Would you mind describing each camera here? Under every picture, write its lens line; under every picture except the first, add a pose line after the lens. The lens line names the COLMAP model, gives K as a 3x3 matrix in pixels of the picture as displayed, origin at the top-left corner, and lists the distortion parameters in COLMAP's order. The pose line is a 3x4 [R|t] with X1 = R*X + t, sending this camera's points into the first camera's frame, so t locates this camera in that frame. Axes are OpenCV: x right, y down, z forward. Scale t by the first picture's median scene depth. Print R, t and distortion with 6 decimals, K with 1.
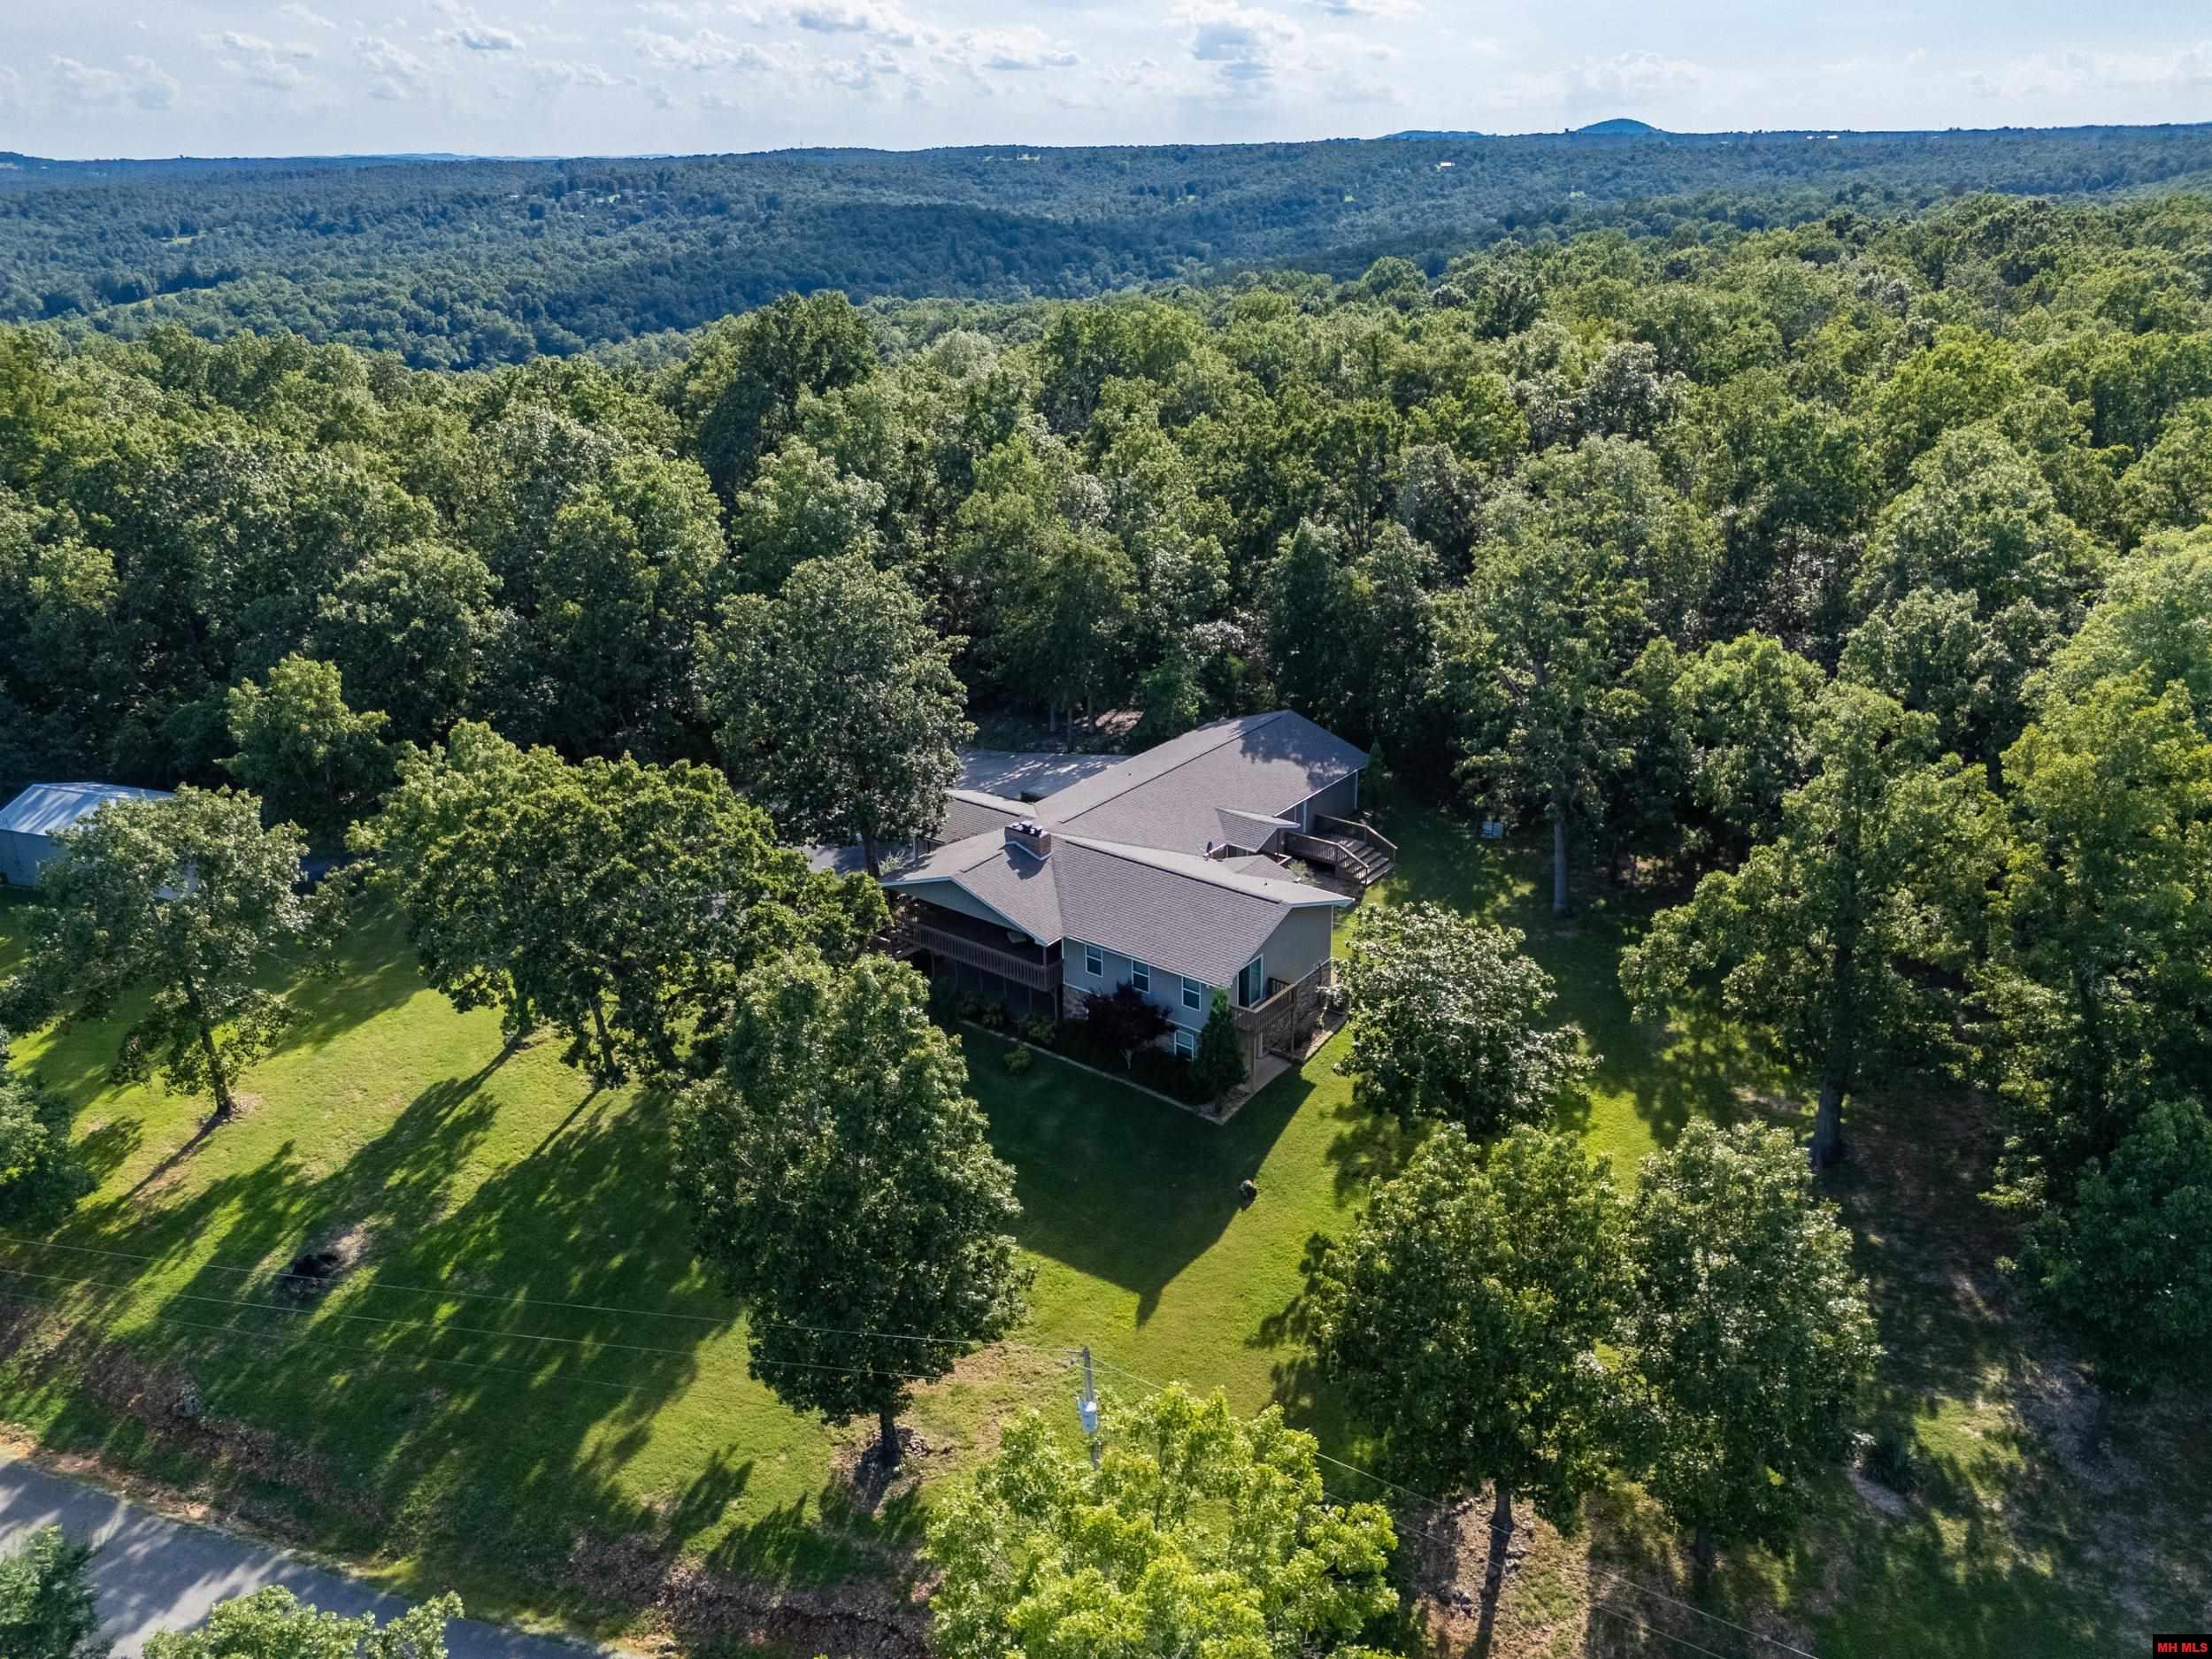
lens RADIAL K [[1658.1, 0, 1106.0], [0, 1658.1, 829.5], [0, 0, 1]] dist [0.036014, -0.002996]
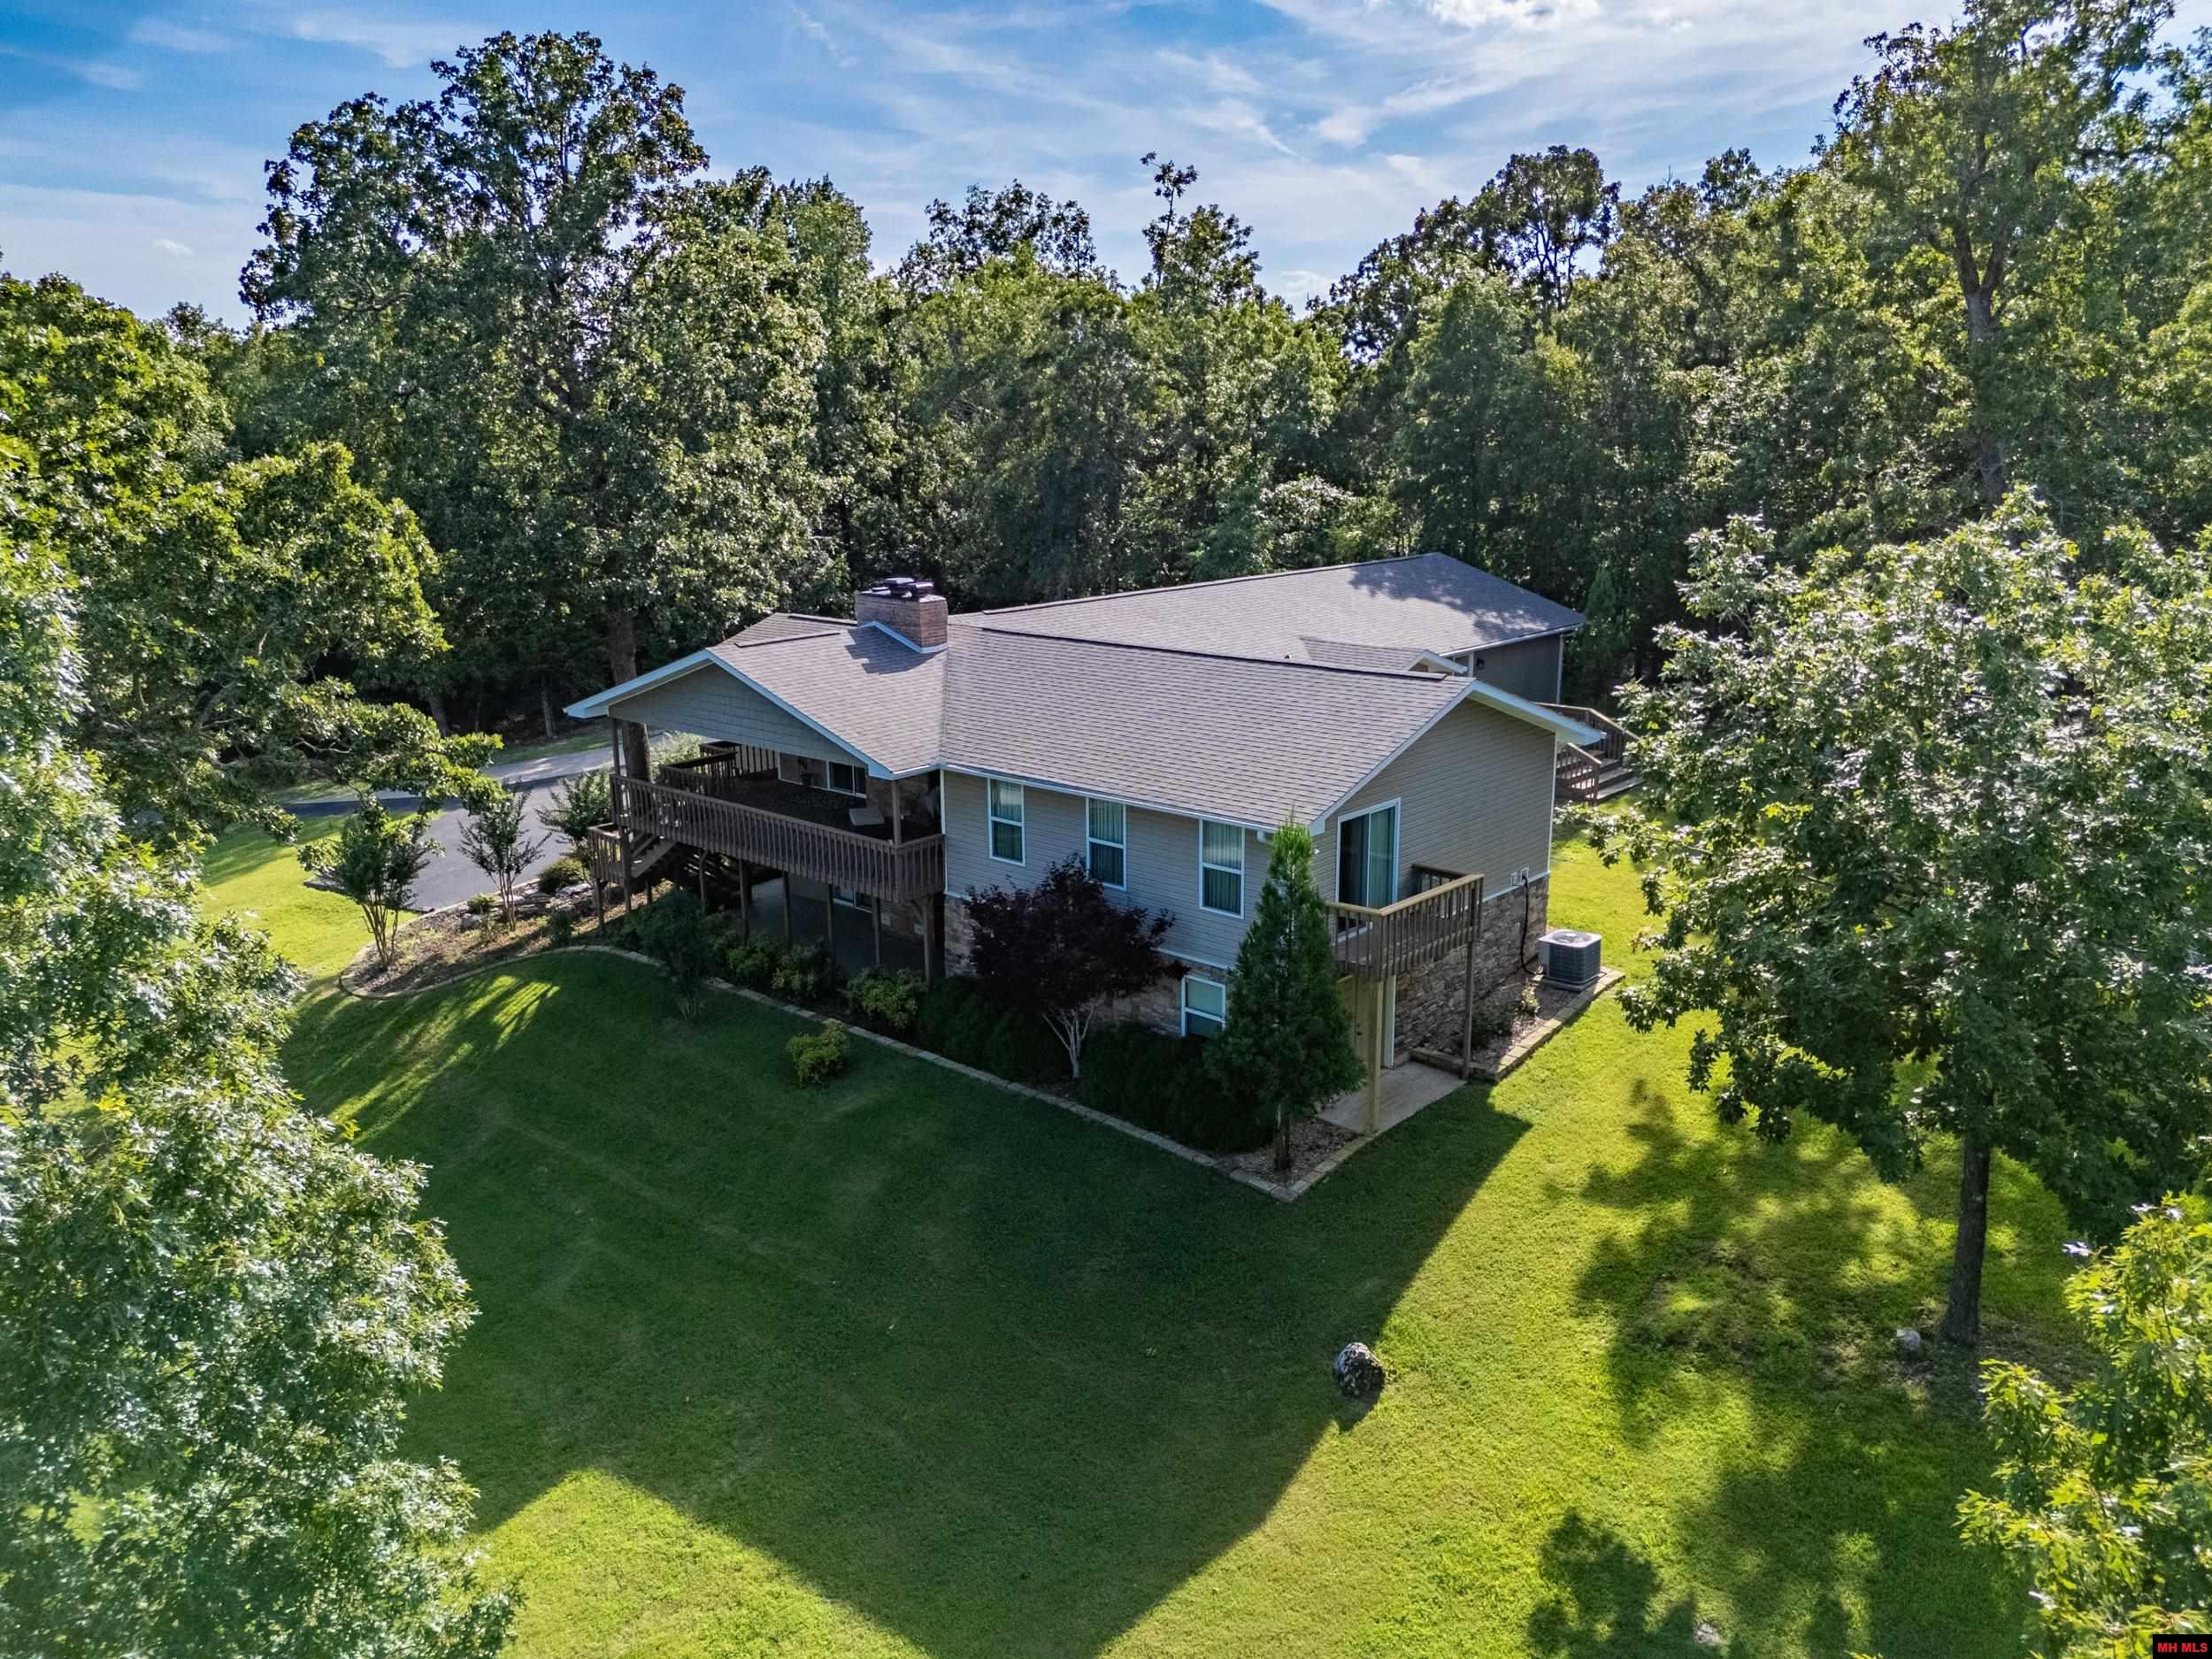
lens RADIAL K [[1658.1, 0, 1106.0], [0, 1658.1, 829.5], [0, 0, 1]] dist [0.036014, -0.002996]
pose [[0.997588, 0.025463, -0.064579, 0.049441], [-0.034345, 0.989498, -0.140409, 0.146923], [0.060326, 0.142288, 0.987985, 0.601278]]
